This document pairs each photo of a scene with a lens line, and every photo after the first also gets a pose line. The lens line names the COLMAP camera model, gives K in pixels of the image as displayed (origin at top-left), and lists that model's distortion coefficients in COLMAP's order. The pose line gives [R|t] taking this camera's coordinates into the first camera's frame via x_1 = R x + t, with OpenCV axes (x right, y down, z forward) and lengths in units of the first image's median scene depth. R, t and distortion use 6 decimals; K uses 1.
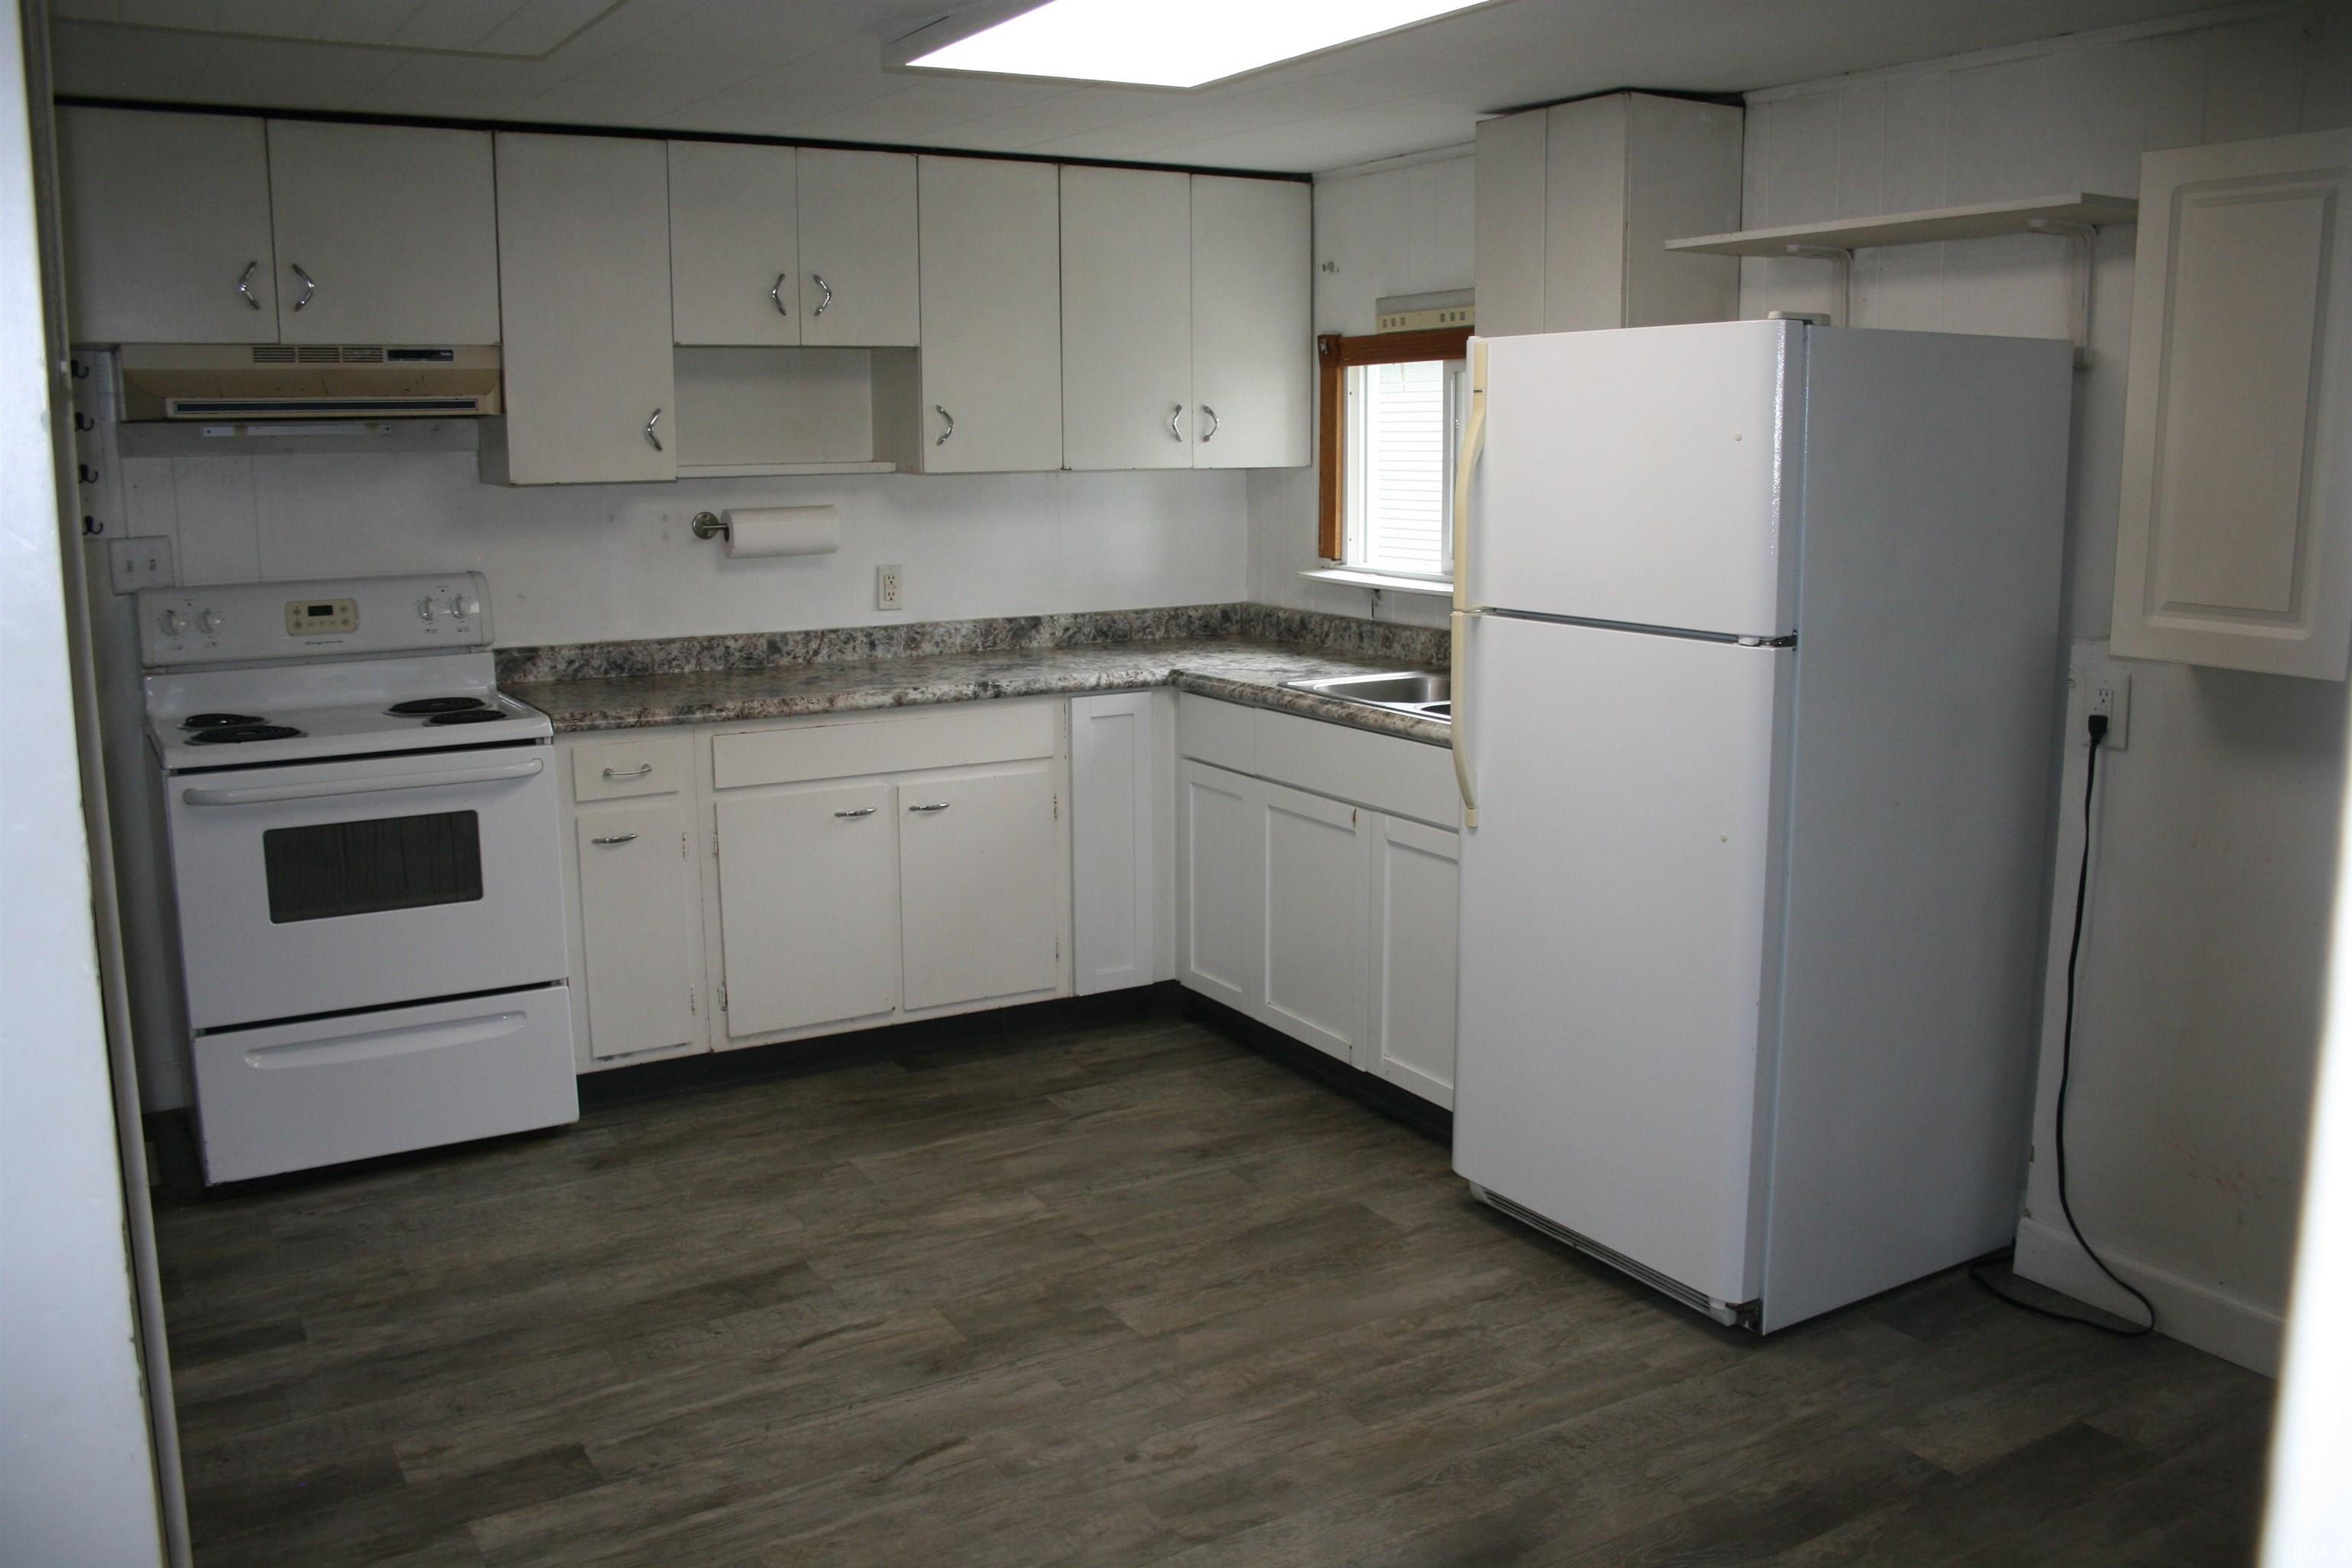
lens RADIAL K [[1937.6, 0, 1194.7], [0, 1937.6, 771.3], [0, 0, 1]] dist [-0.146918, 0.112751]
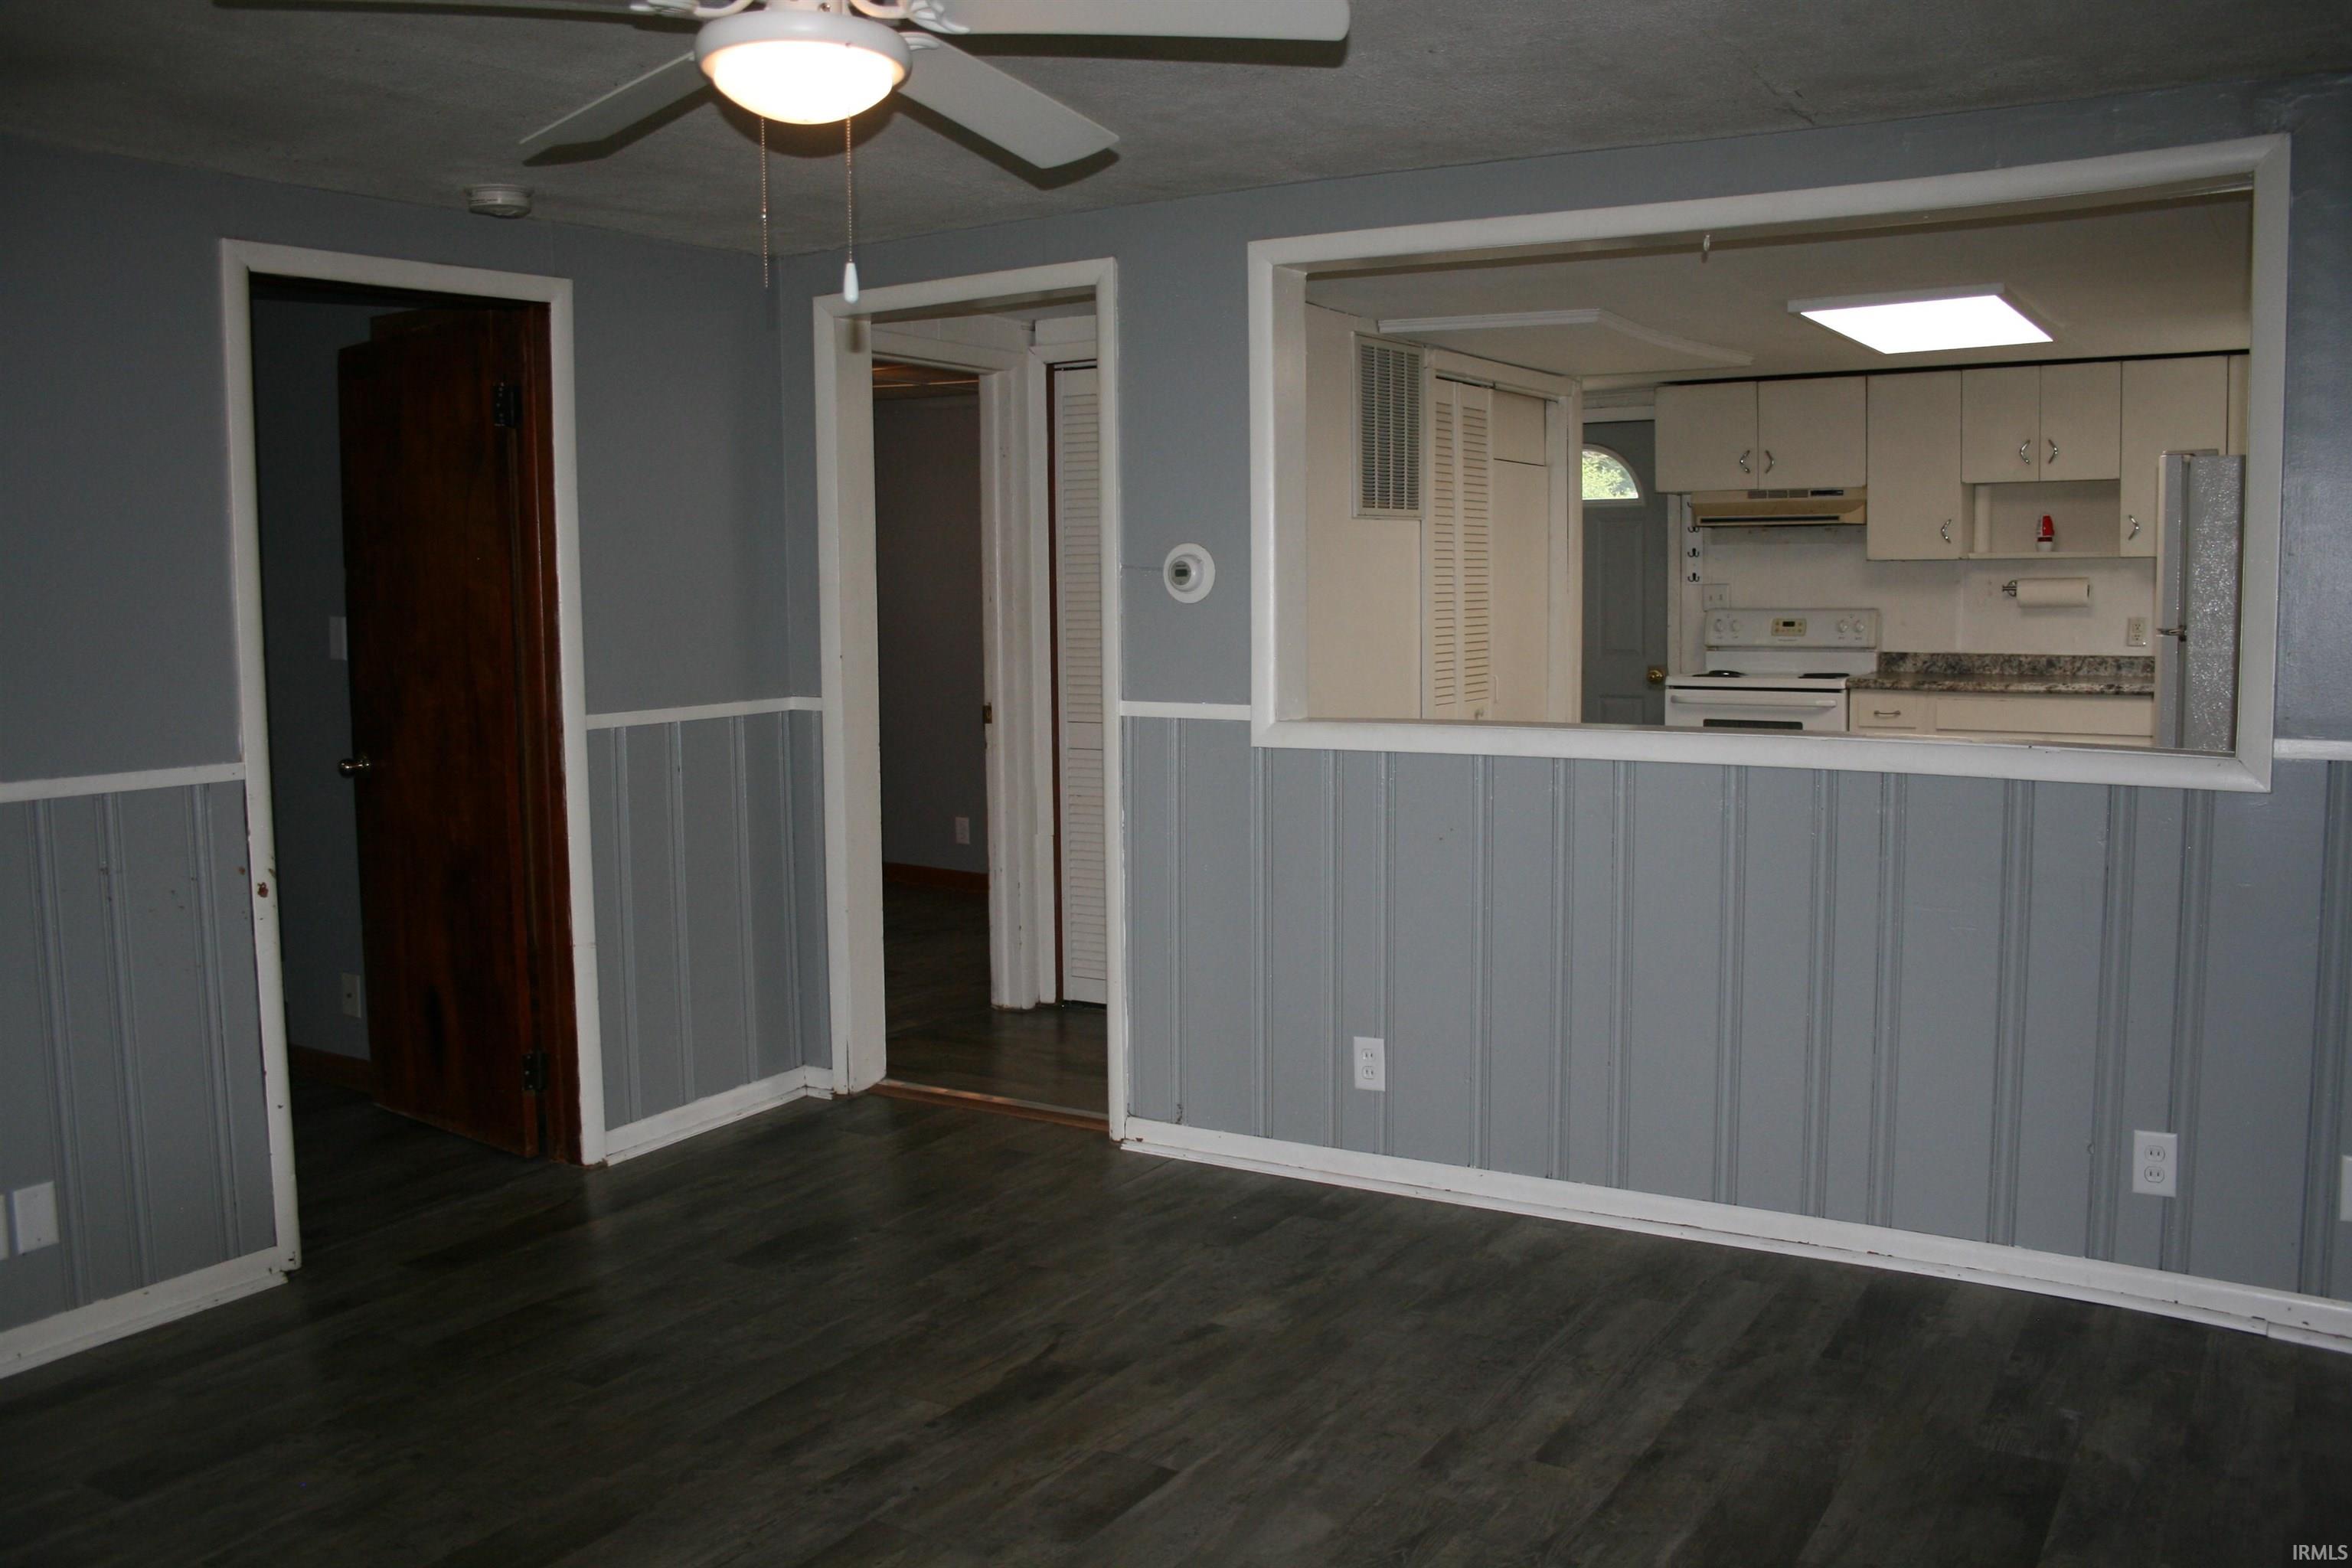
lens RADIAL K [[1937.6, 0, 1227.2], [0, 1937.6, 786.7], [0, 0, 1]] dist [-0.146918, 0.112751]
pose [[0.456224, 0.091623, -0.885136, 1.043174], [-0.139091, 0.989802, 0.030765, 0.101555], [0.878927, 0.109078, 0.464315, -0.410373]]
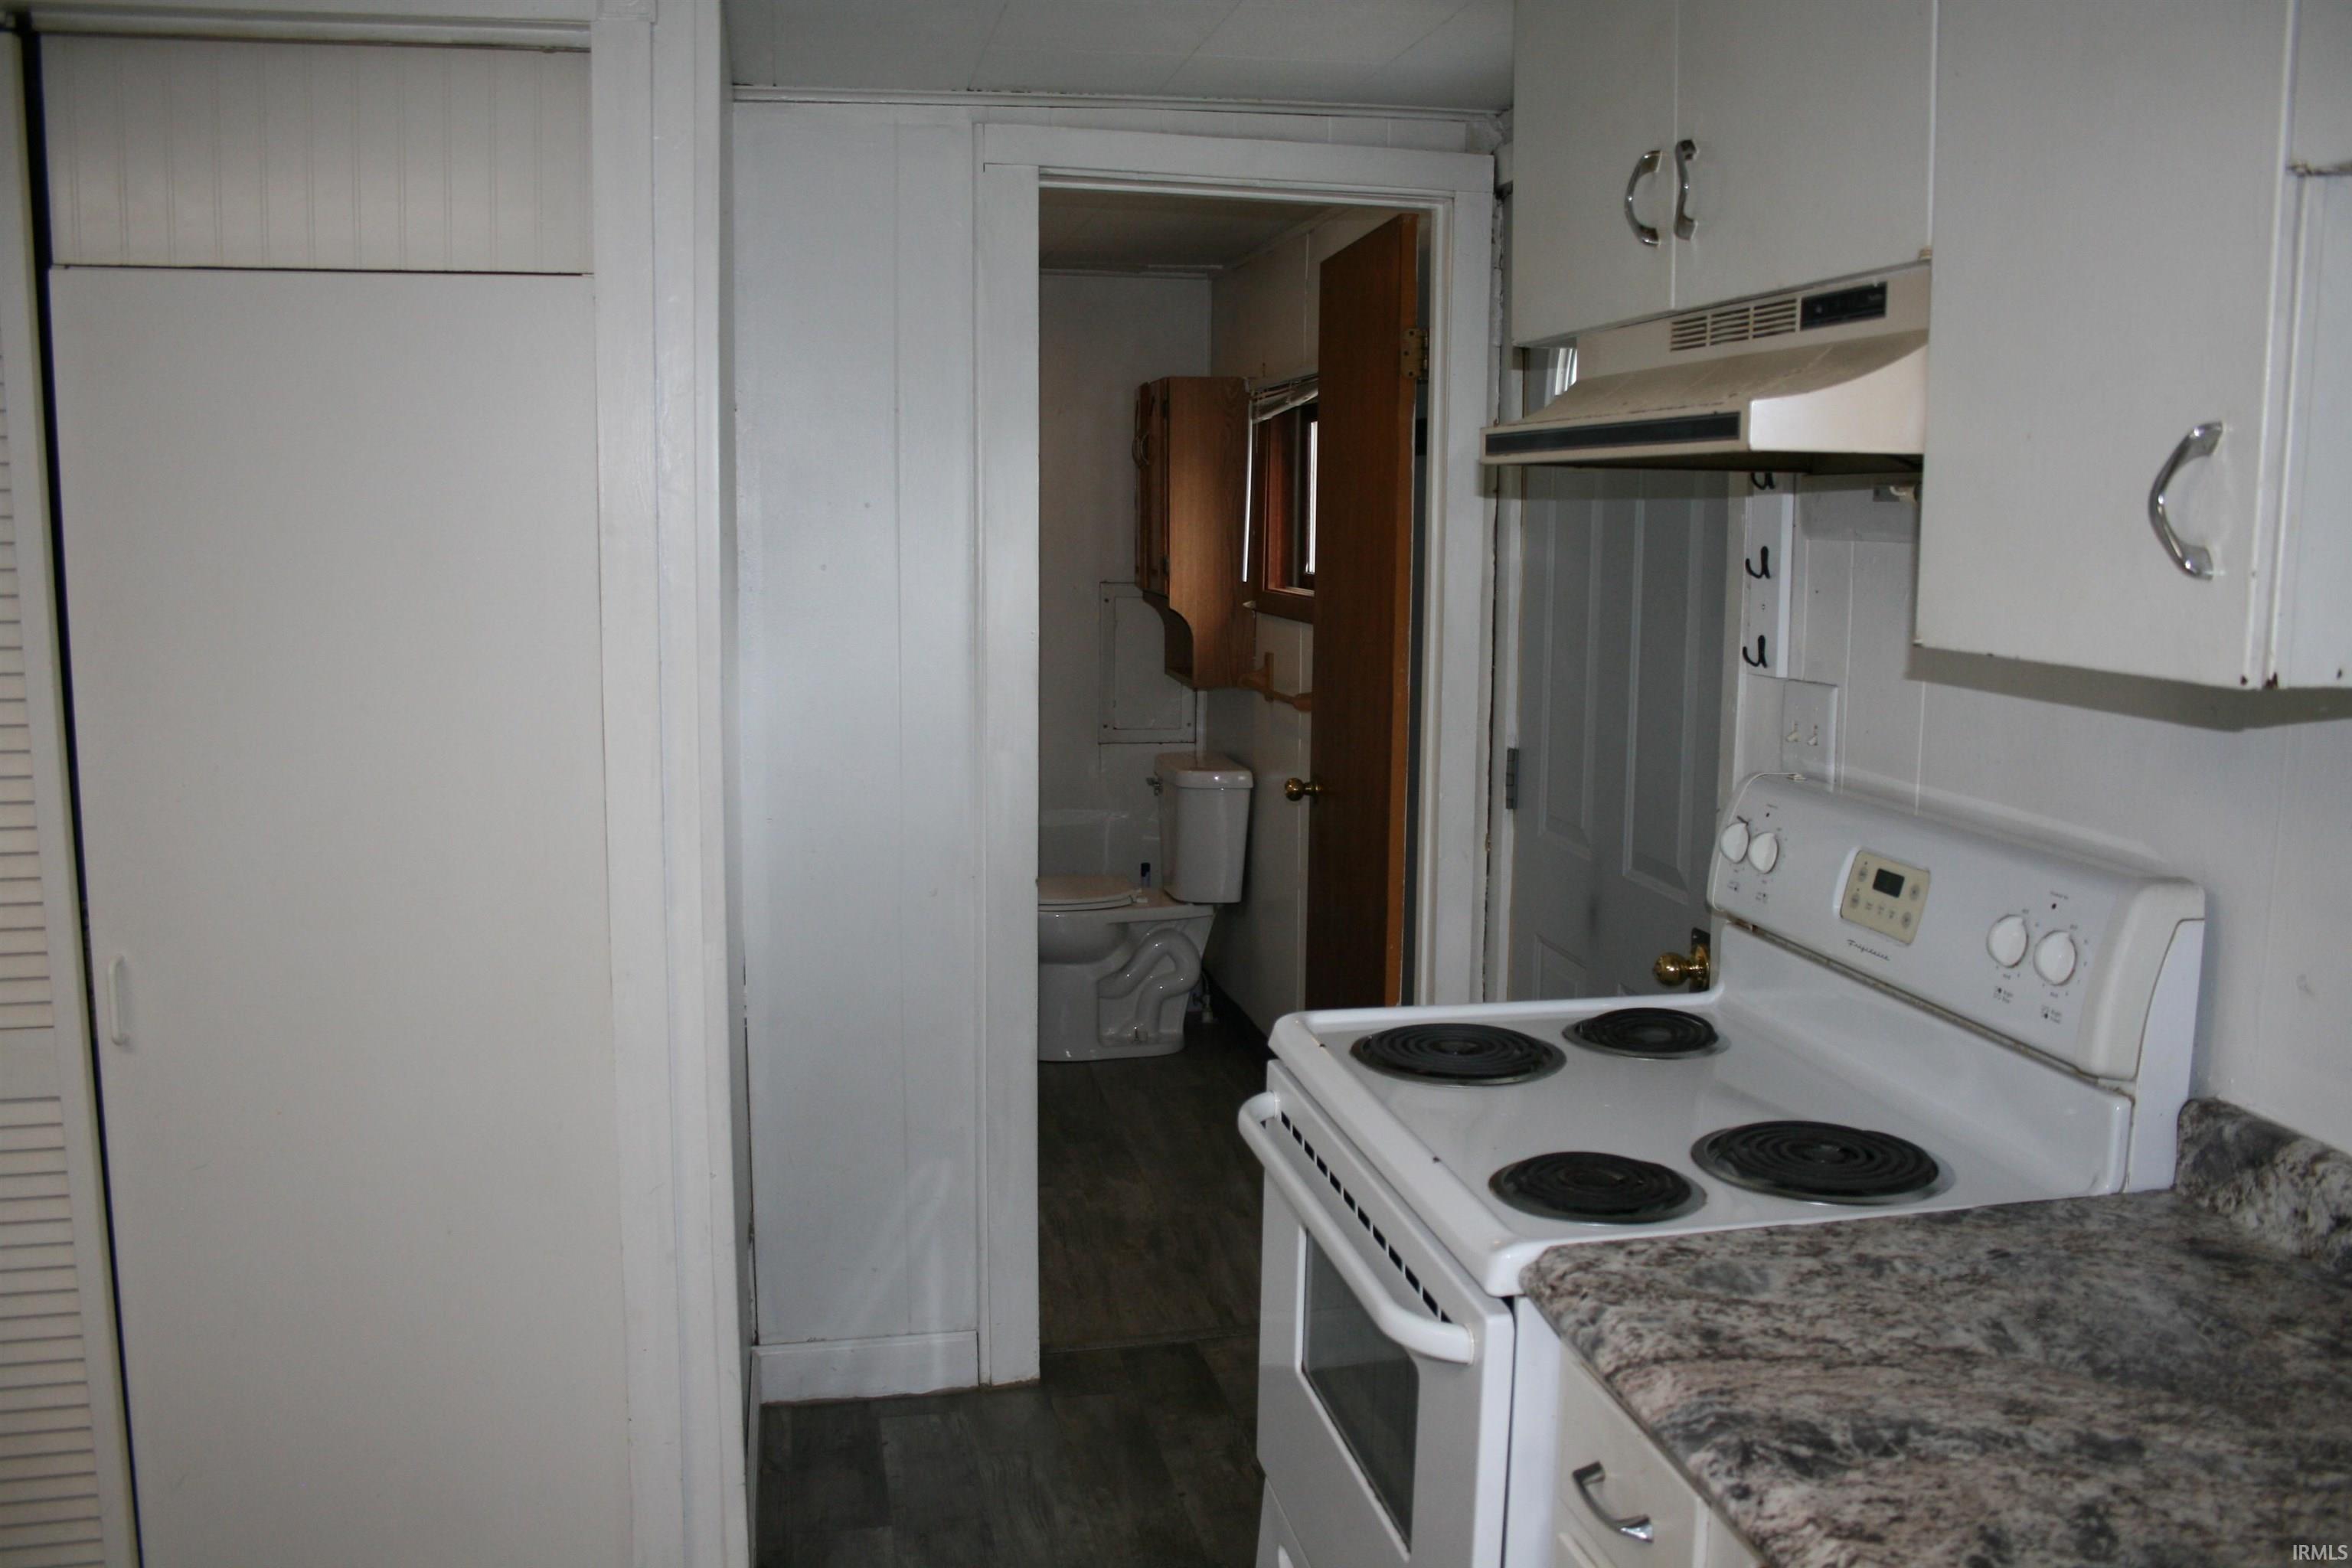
lens RADIAL K [[1937.6, 0, 1179.8], [0, 1937.6, 782.9], [0, 0, 1]] dist [-0.146918, 0.112751]
pose [[-0.346560, 0.129966, -0.928981, 0.024135], [-0.164257, 0.966645, 0.196512, -0.173014], [0.923534, 0.220695, -0.313653, 0.988927]]
